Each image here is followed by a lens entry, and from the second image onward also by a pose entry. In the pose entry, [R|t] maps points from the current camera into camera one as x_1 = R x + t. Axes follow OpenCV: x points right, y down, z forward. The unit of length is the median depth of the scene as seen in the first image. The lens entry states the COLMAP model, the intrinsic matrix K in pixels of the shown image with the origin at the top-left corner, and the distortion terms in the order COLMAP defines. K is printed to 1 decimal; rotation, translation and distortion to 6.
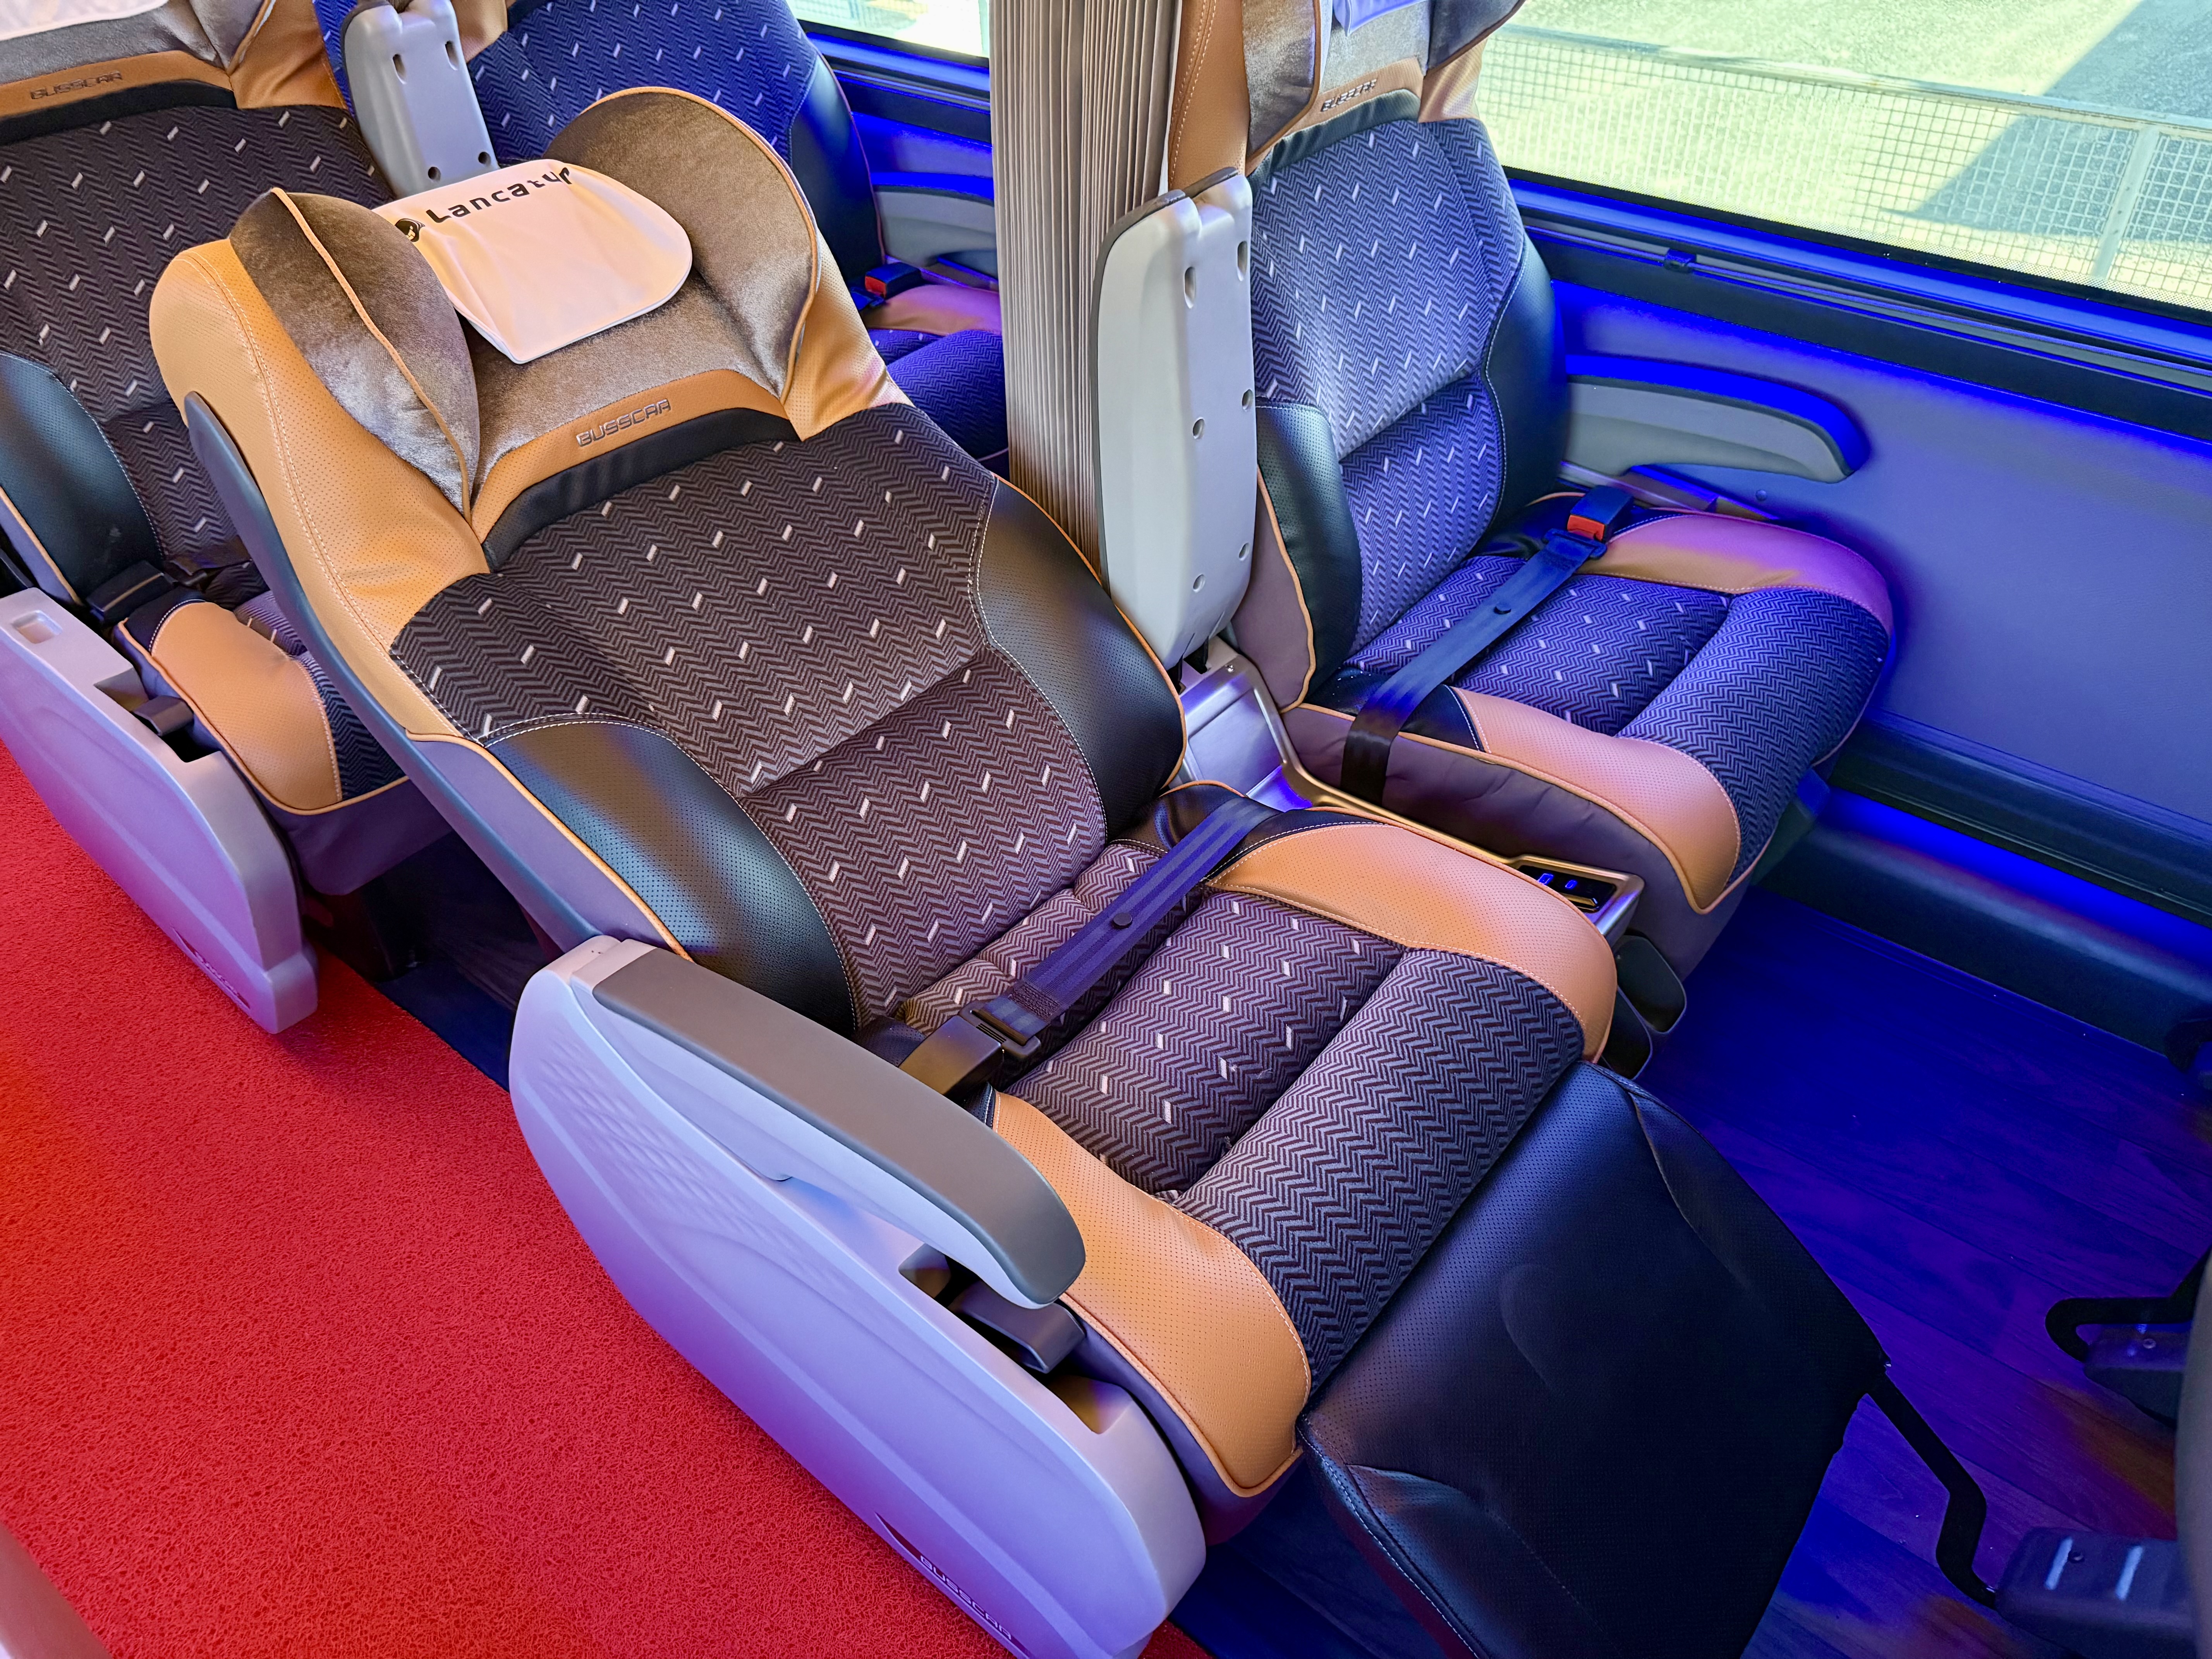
lens RADIAL K [[1539.2, 0, 1138.4], [0, 1539.2, 830.2], [0, 0, 1]] dist [0.071843, -0.082958]
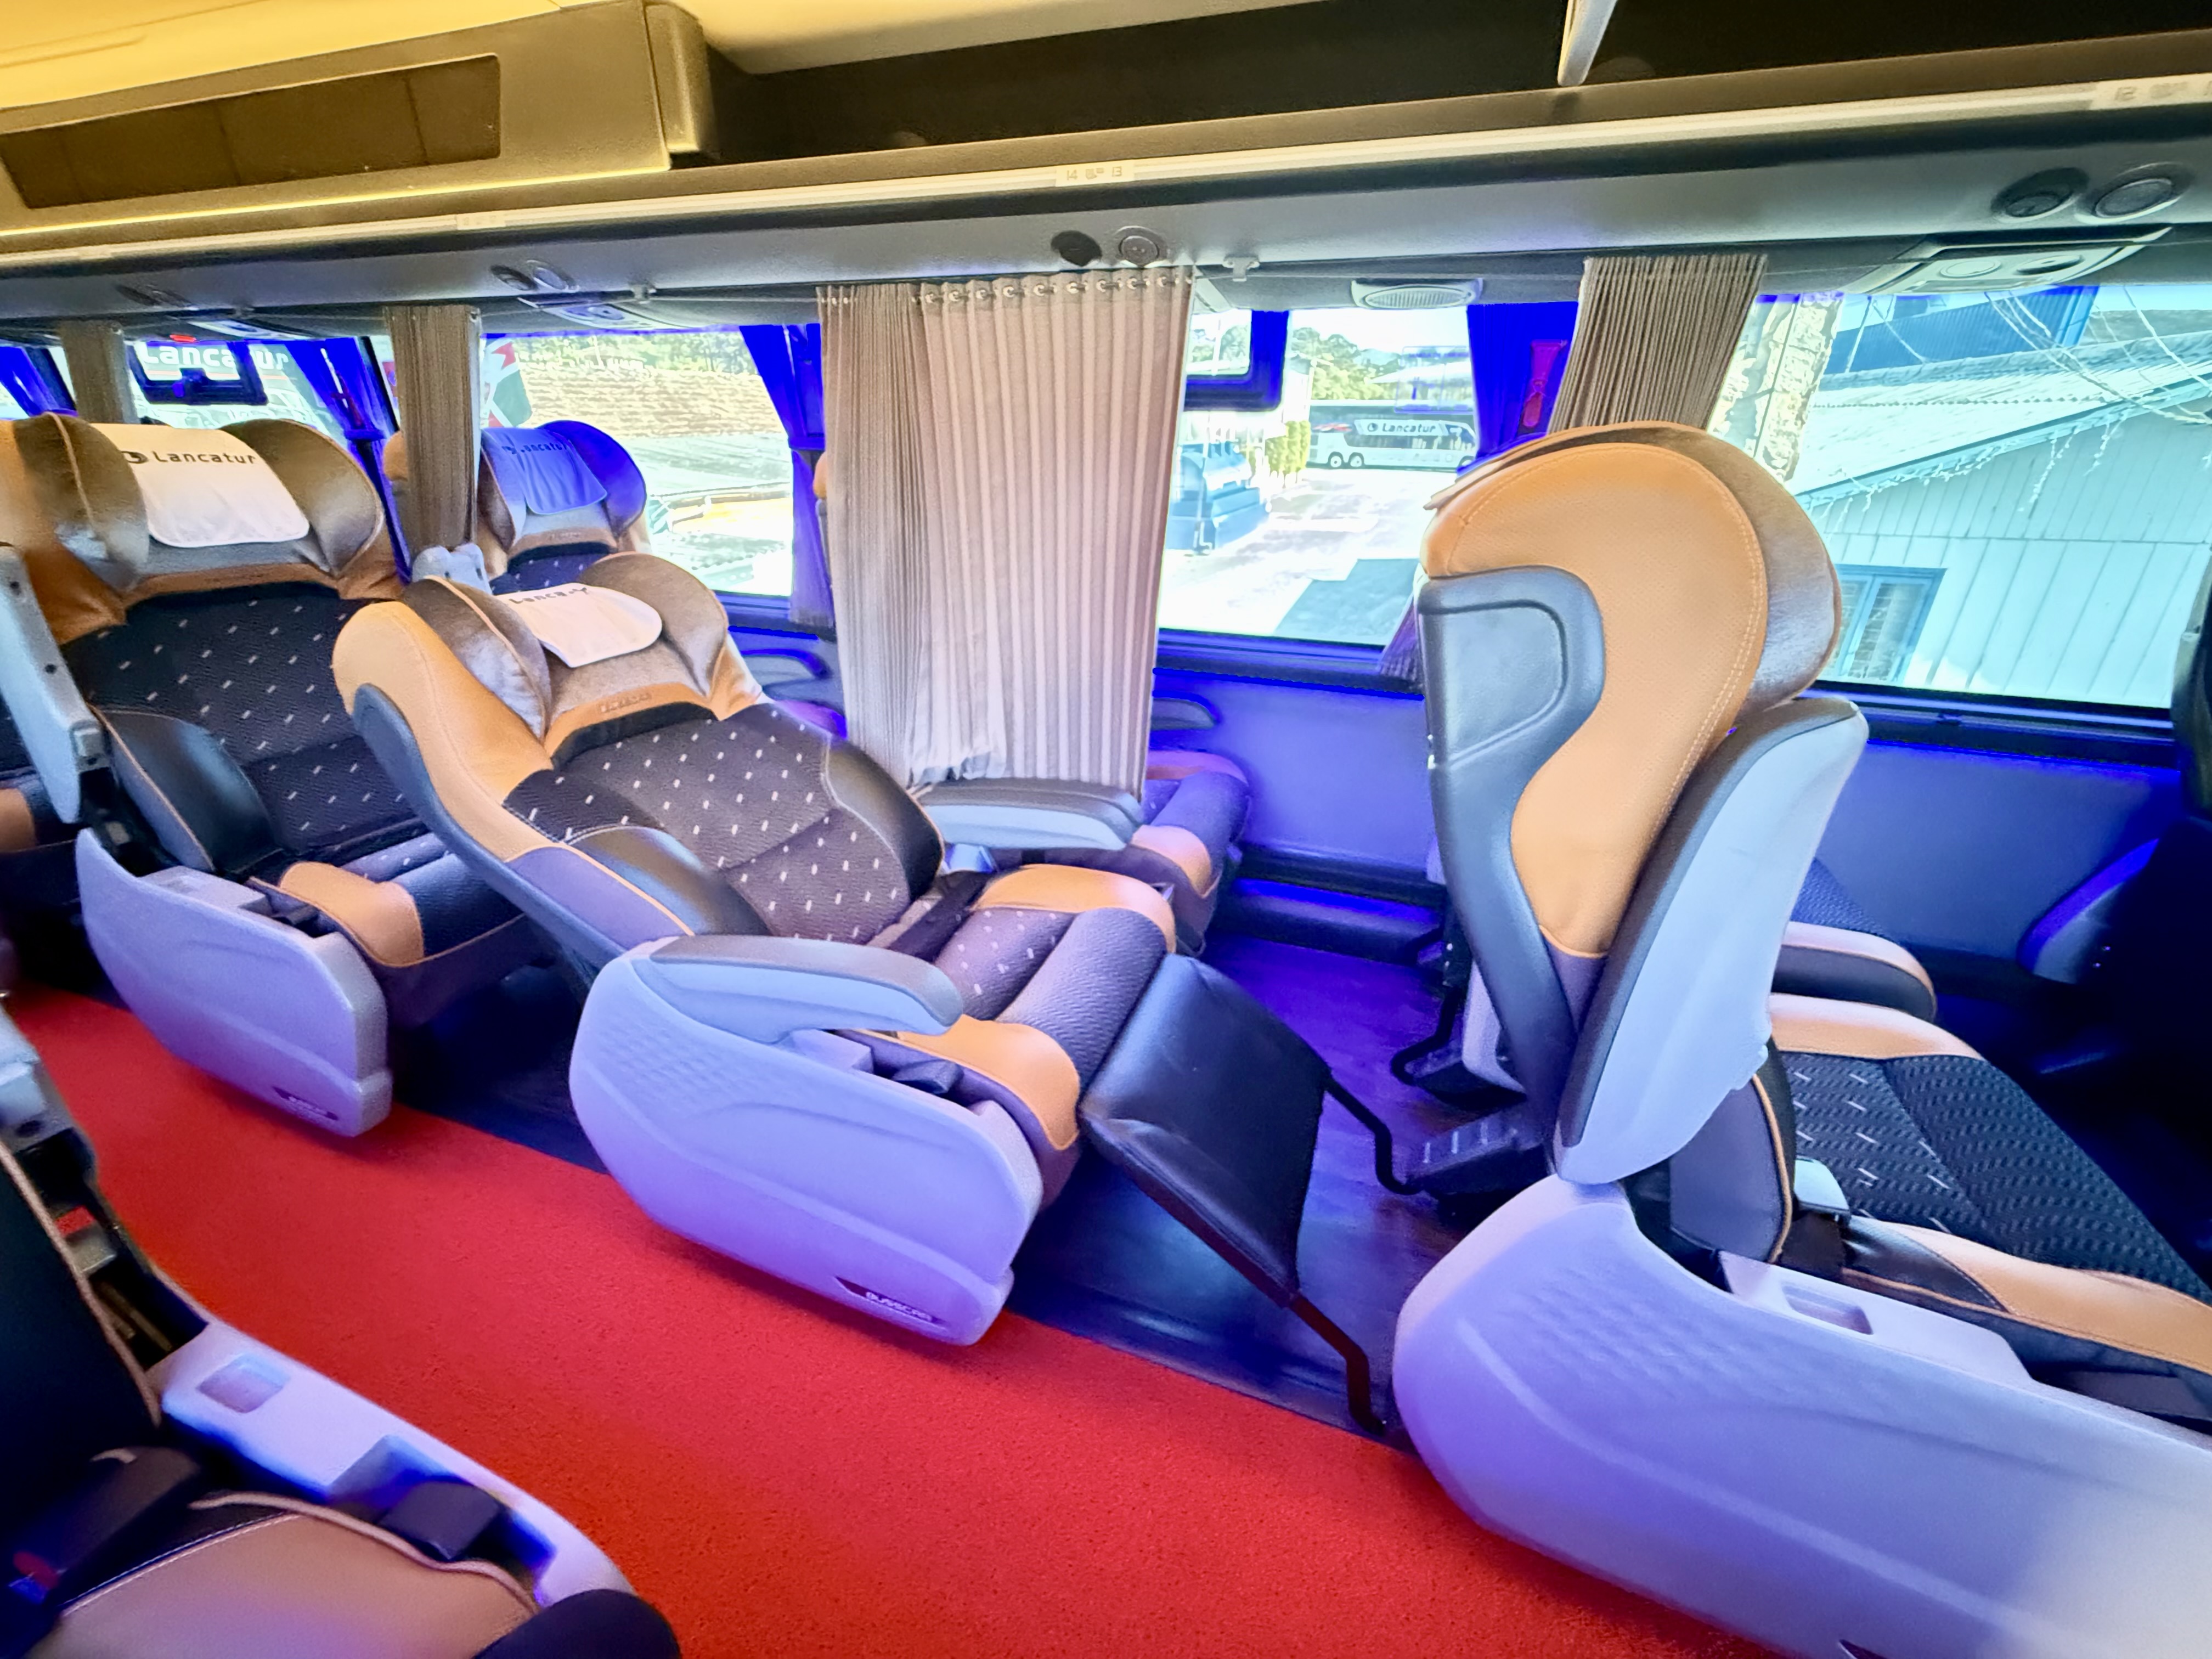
lens RADIAL K [[872.8, 0, 1111.9], [0, 872.8, 823.6], [0, 0, 1]] dist [0.000065, -0.000084]
pose [[0.943553, -0.102721, 0.314891, -0.122401], [0.187774, 0.949053, -0.253062, 0.249716], [-0.272854, 0.297906, 0.914769, -0.079864]]
